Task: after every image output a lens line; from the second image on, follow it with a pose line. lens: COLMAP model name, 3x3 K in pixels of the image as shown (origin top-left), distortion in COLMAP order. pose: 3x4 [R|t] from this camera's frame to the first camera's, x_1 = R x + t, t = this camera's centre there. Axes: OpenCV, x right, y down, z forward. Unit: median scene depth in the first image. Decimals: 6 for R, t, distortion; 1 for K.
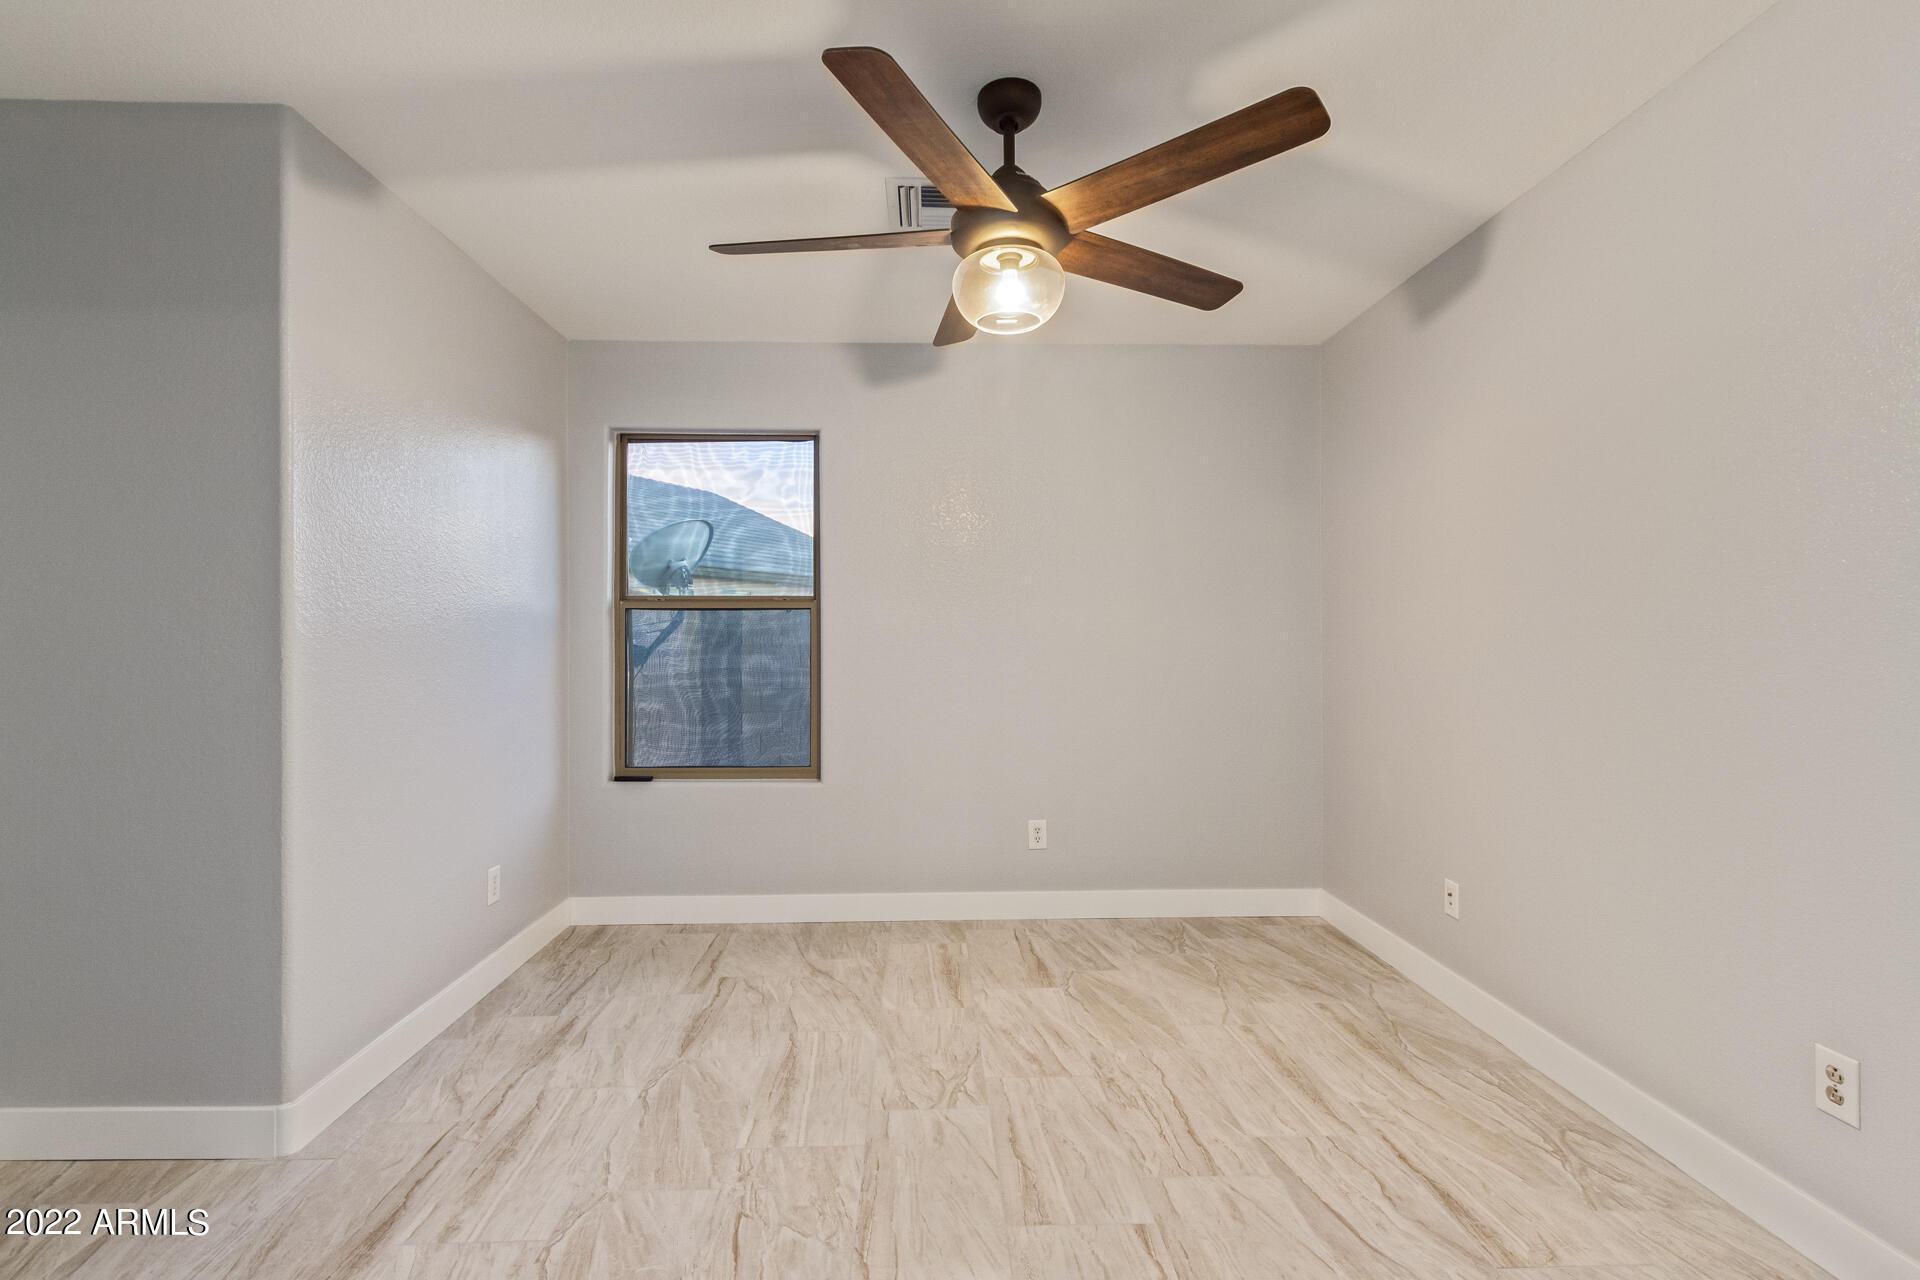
lens RADIAL K [[884.7, 0, 960.9], [0, 884.7, 637.1], [0, 0, 1]] dist [0.012749, -0.004401]
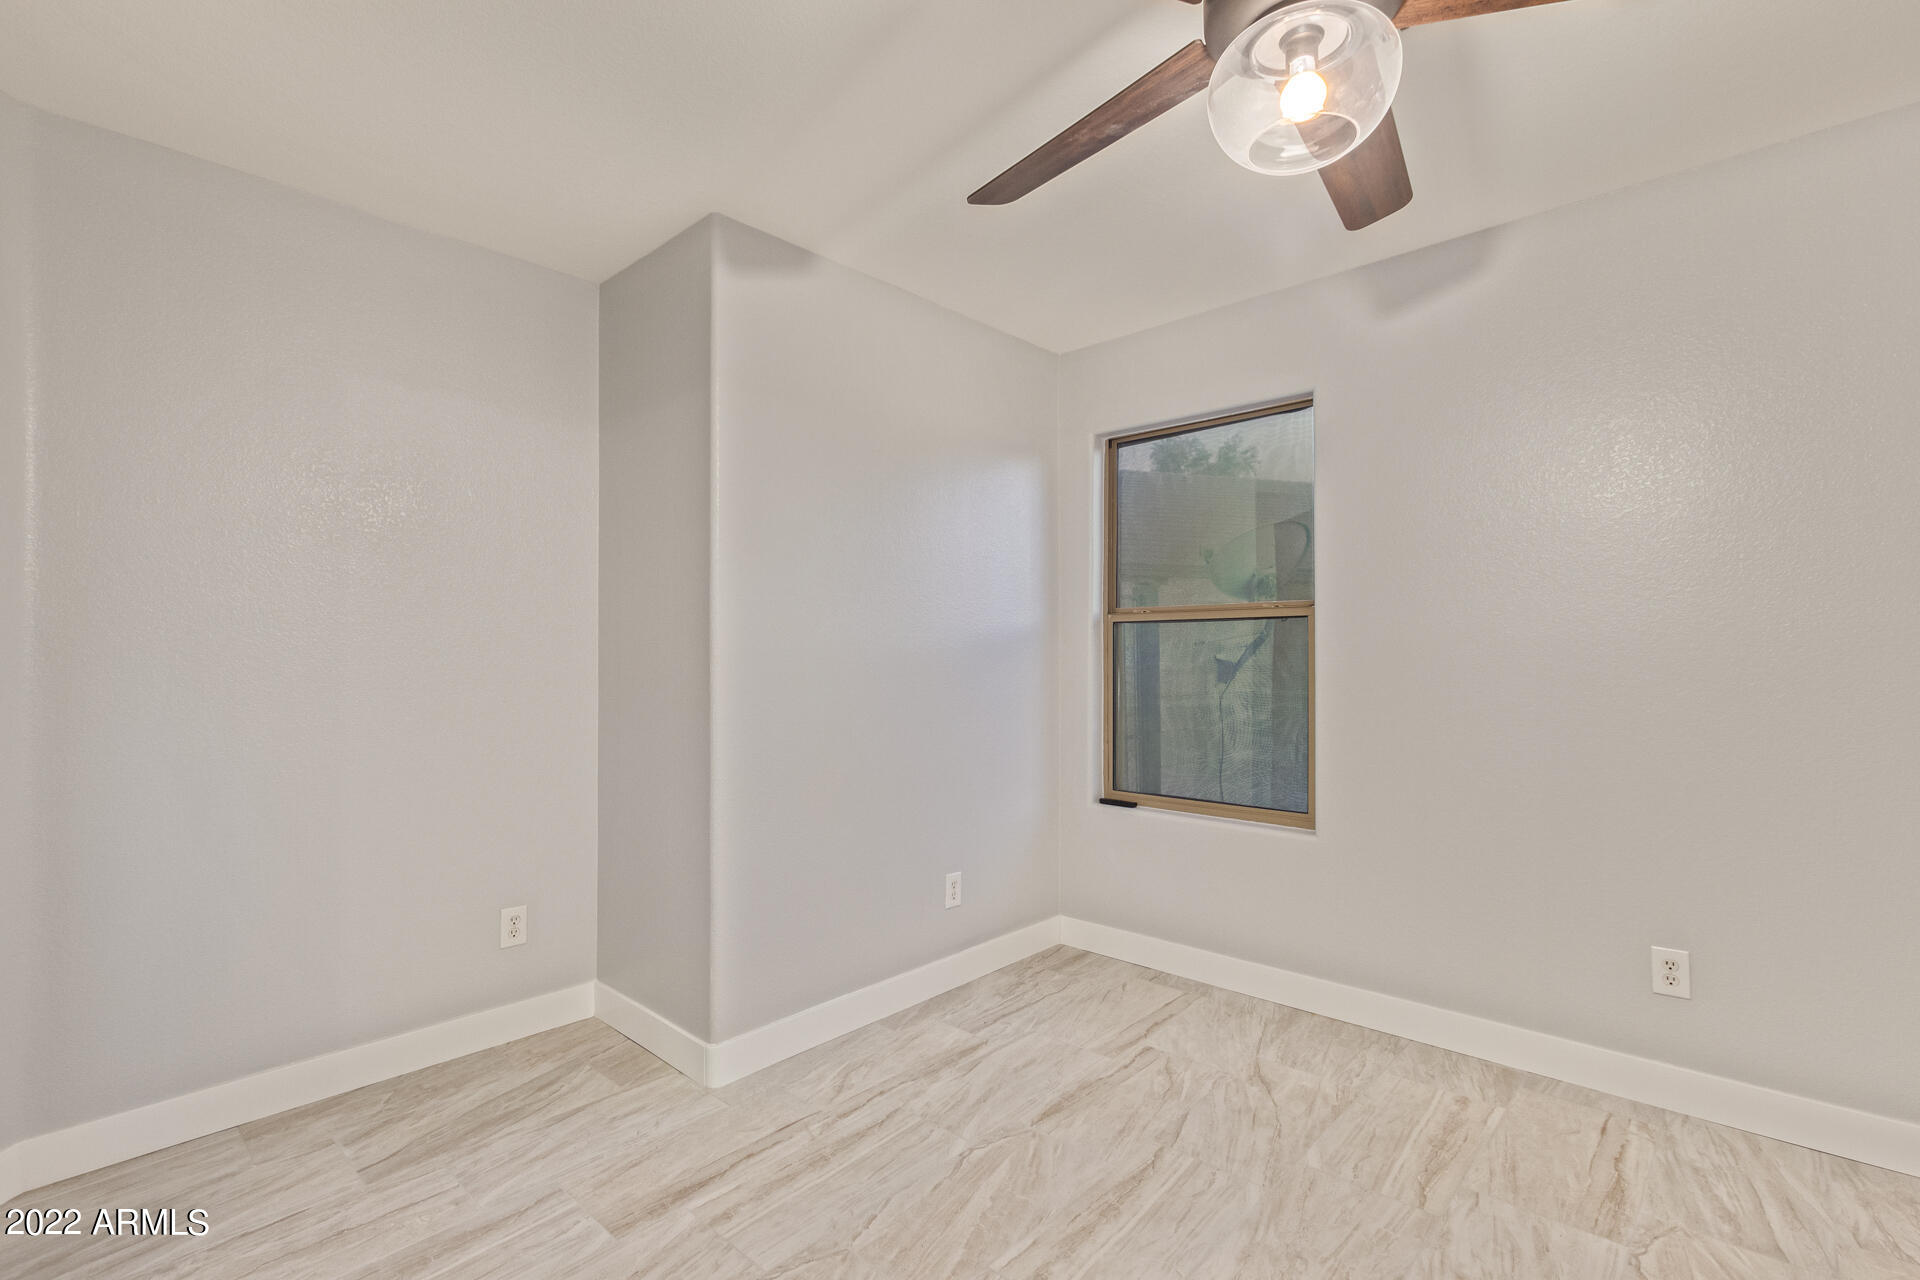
lens RADIAL K [[884.7, 0, 954.4], [0, 884.7, 645.1], [0, 0, 1]] dist [0.012749, -0.004401]
pose [[0.708737, -0.007453, -0.705433, 0.217505], [0.002538, 0.999965, -0.008016, -0.000754], [0.705468, 0.003891, 0.708731, 0.263450]]
